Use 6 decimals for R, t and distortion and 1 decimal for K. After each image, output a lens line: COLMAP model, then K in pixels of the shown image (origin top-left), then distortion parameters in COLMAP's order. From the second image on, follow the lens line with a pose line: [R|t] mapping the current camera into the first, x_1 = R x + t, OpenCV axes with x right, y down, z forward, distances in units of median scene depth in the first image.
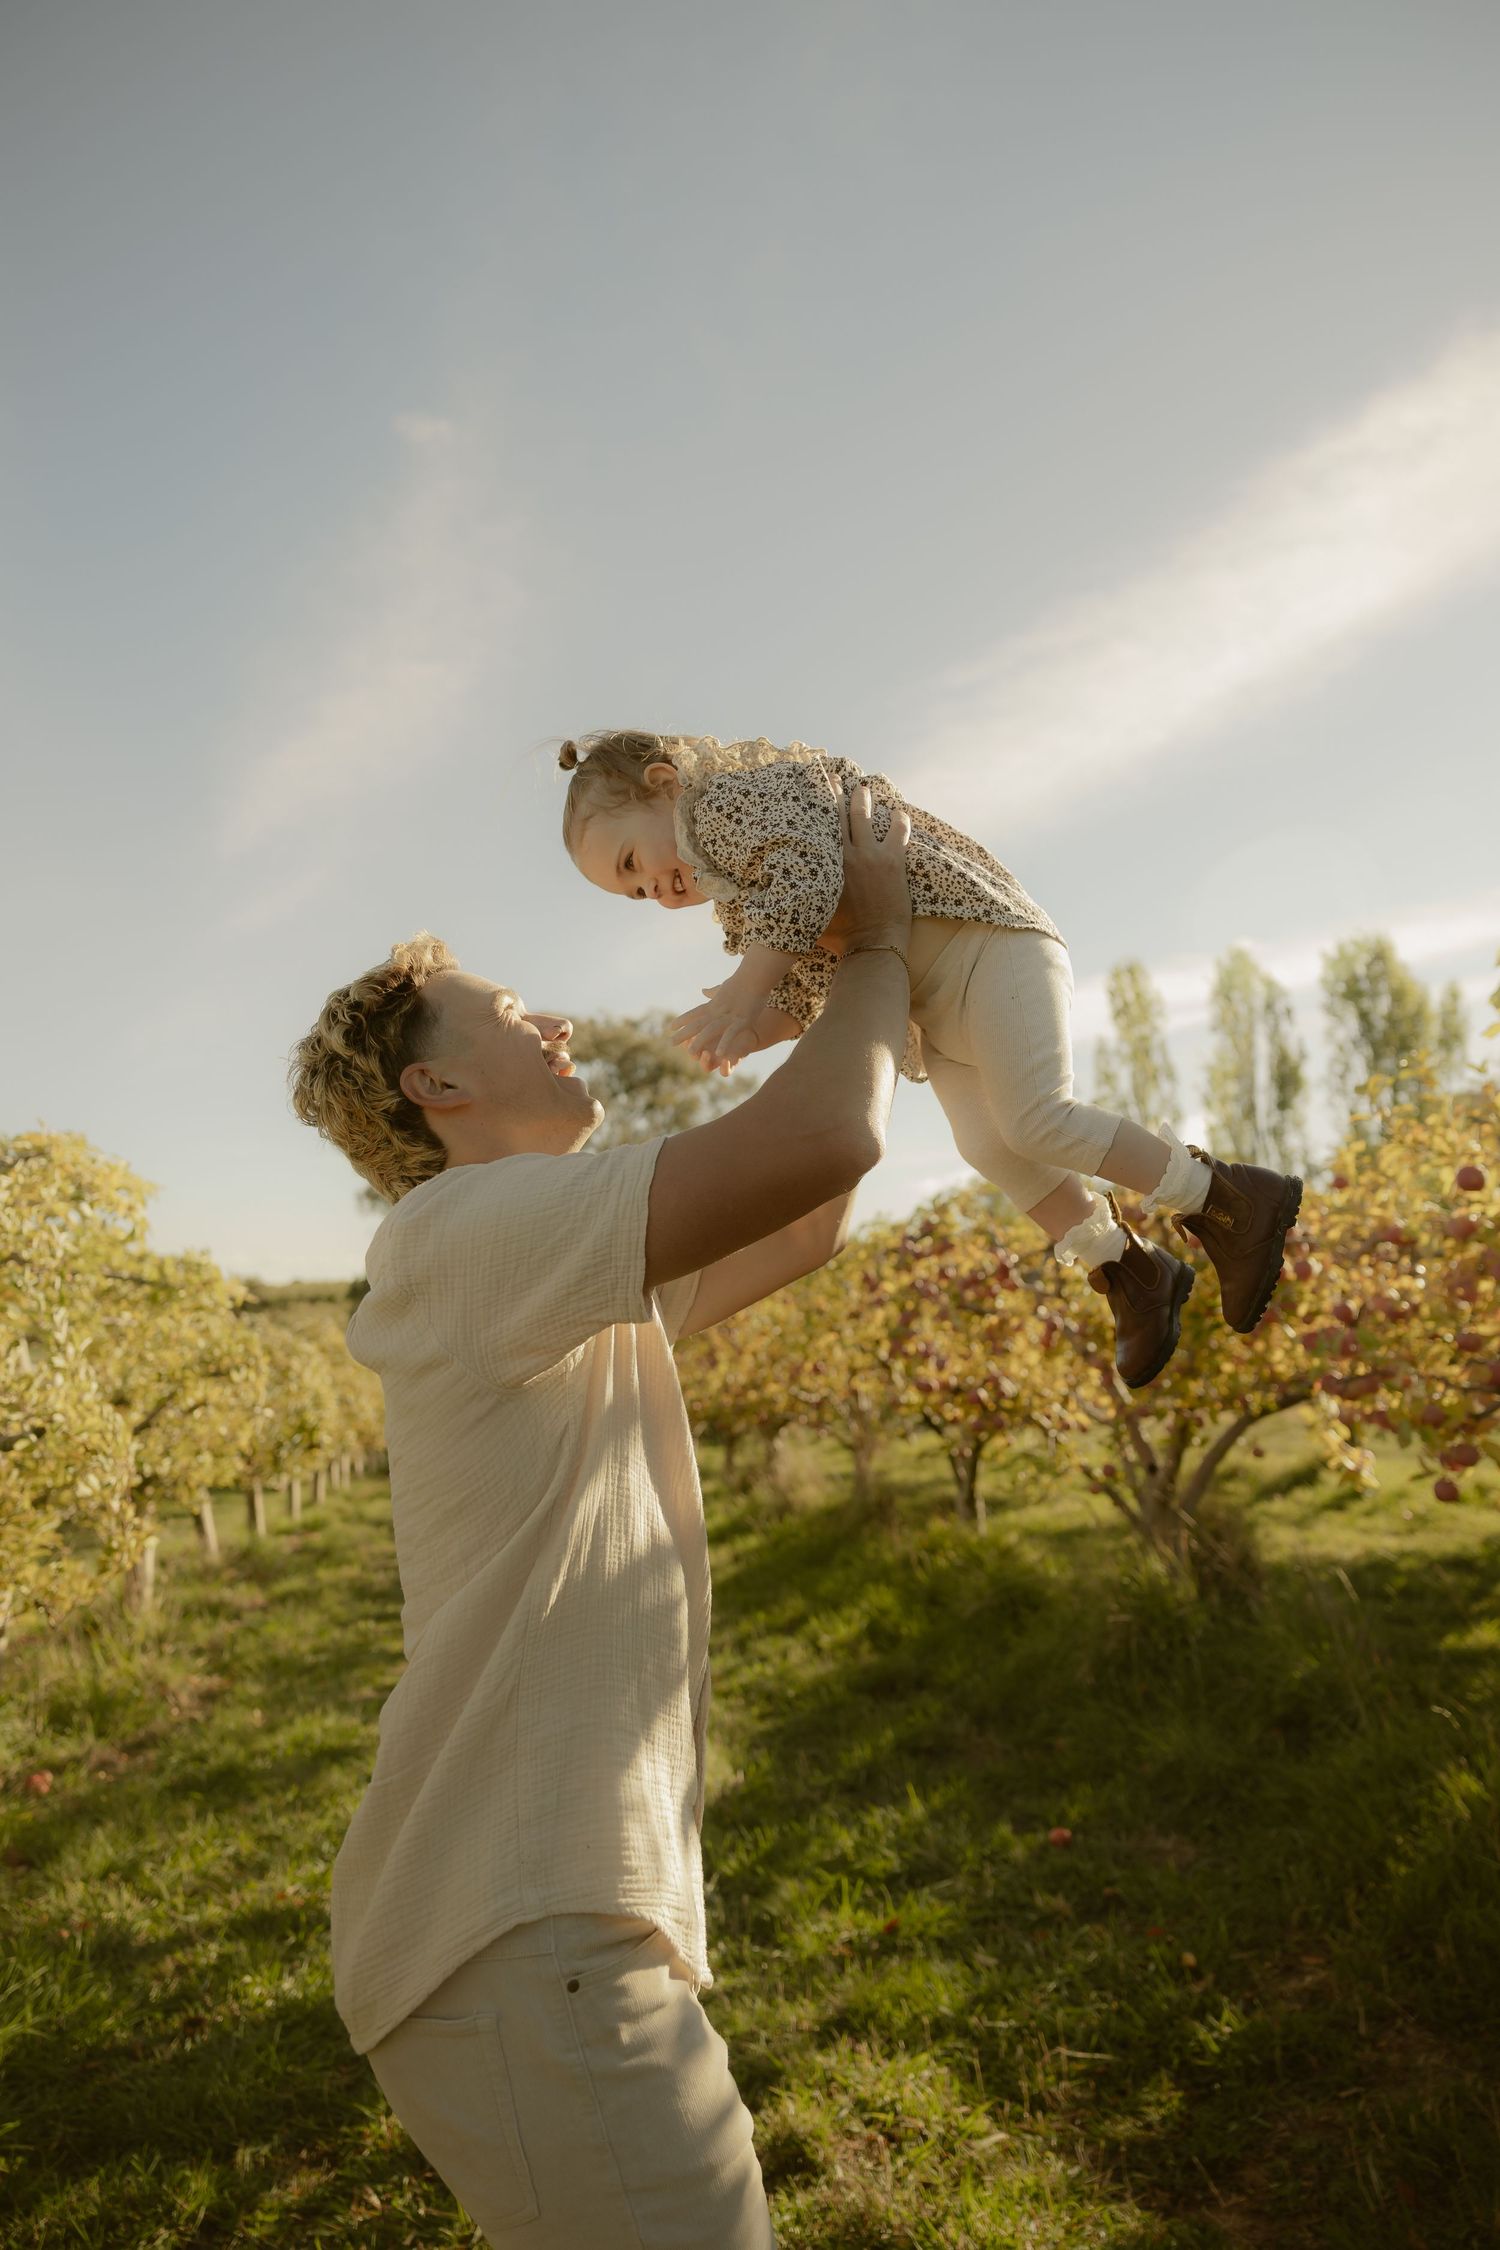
lens RADIAL K [[1422.3, 0, 782.3], [0, 1422.3, 1151.6], [0, 0, 1]] dist [-0.006712, 0.003951]
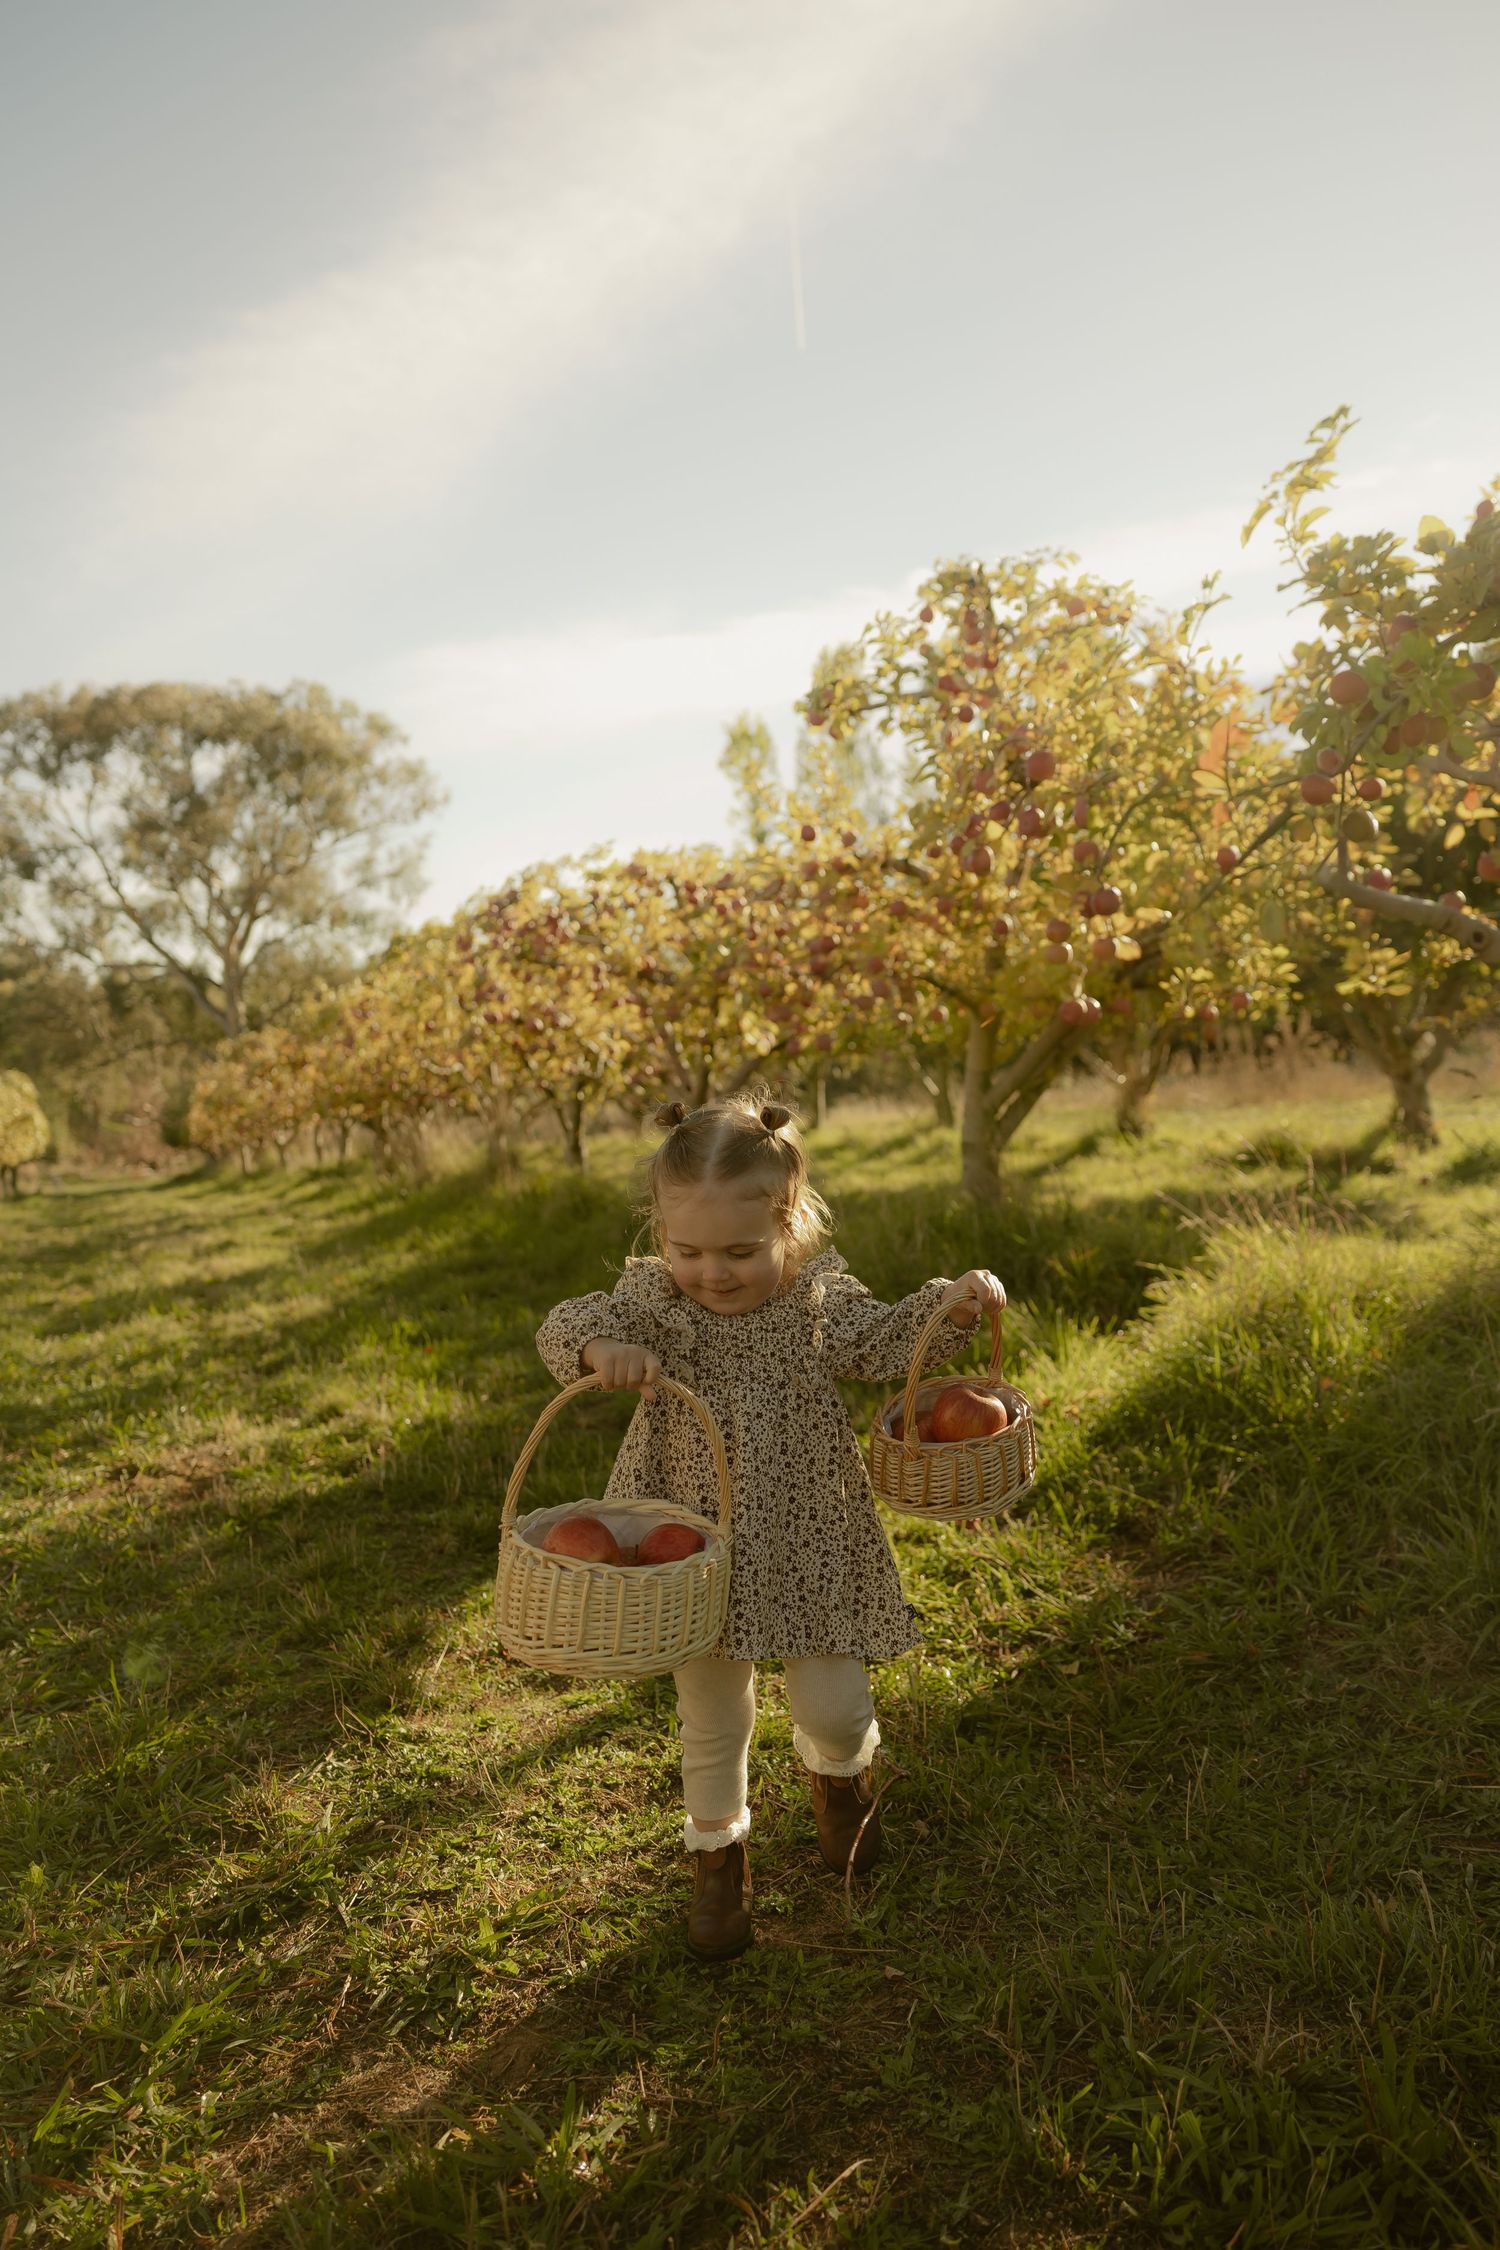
lens RADIAL K [[1533.0, 0, 779.5], [0, 1533.0, 1213.5], [0, 0, 1]] dist [0.003805, 0.002202]
pose [[0.980364, -0.035011, 0.194062, 0.069206], [-0.009967, 0.974057, 0.226084, 0.023590], [-0.196943, -0.223579, 0.954582, -0.298026]]
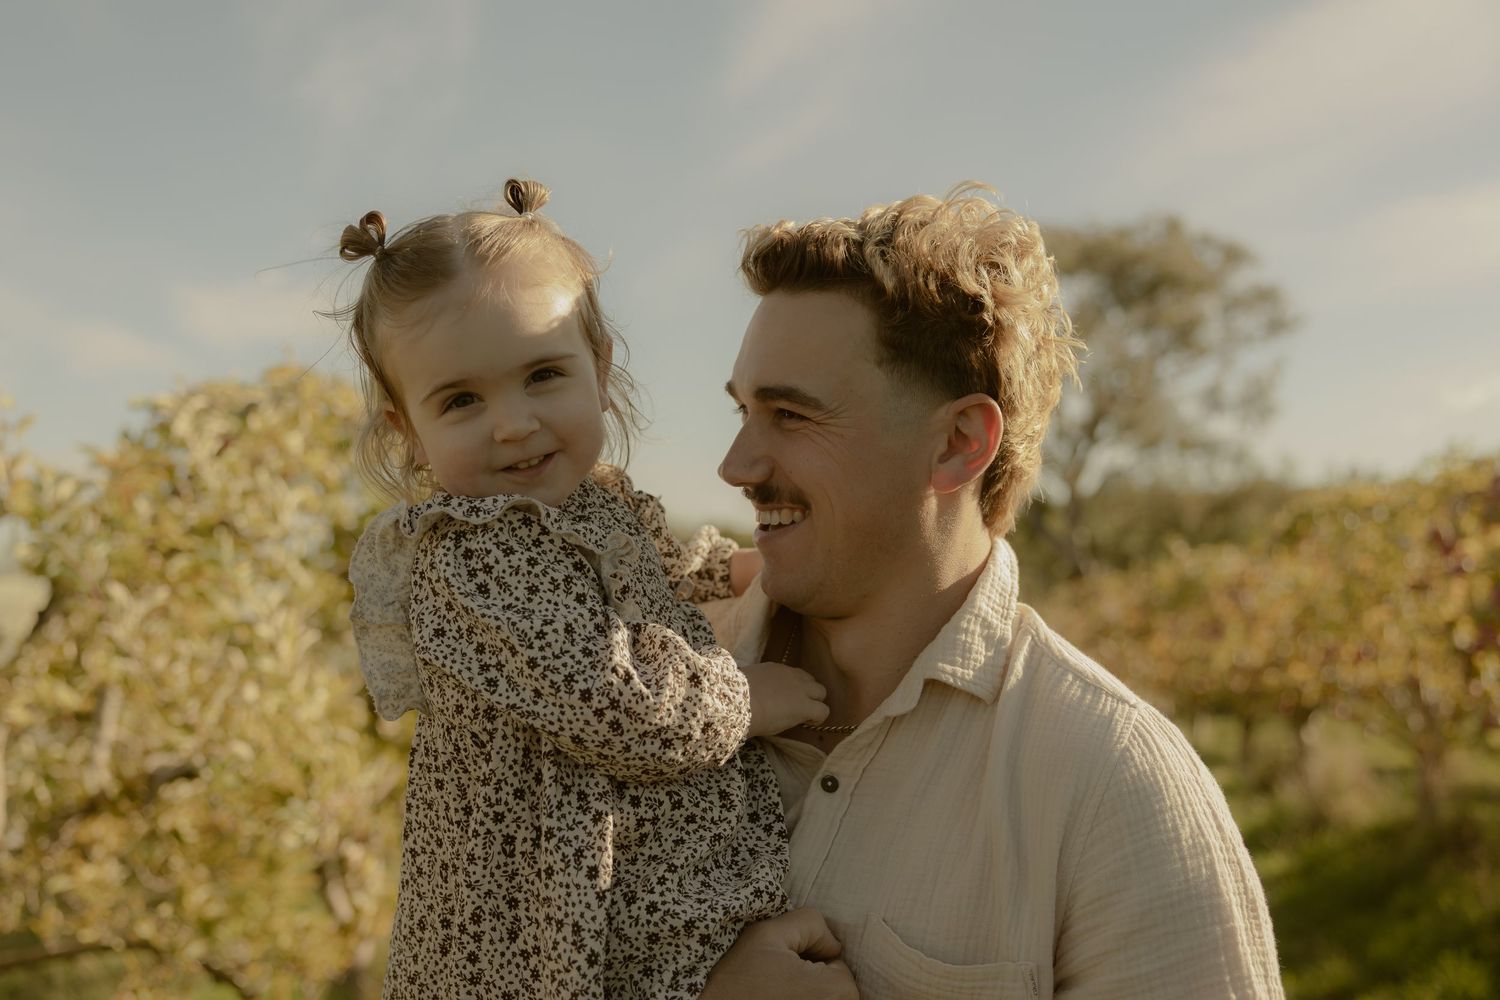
lens RADIAL K [[1550.4, 0, 762.5], [0, 1550.4, 476.0], [0, 0, 1]] dist [0.056911, 0.000000]
pose [[0.942907, -0.013287, -0.332792, 0.003153], [0.033314, 0.997956, 0.054544, 0.006260], [0.331387, -0.062516, 0.941421, 0.169516]]
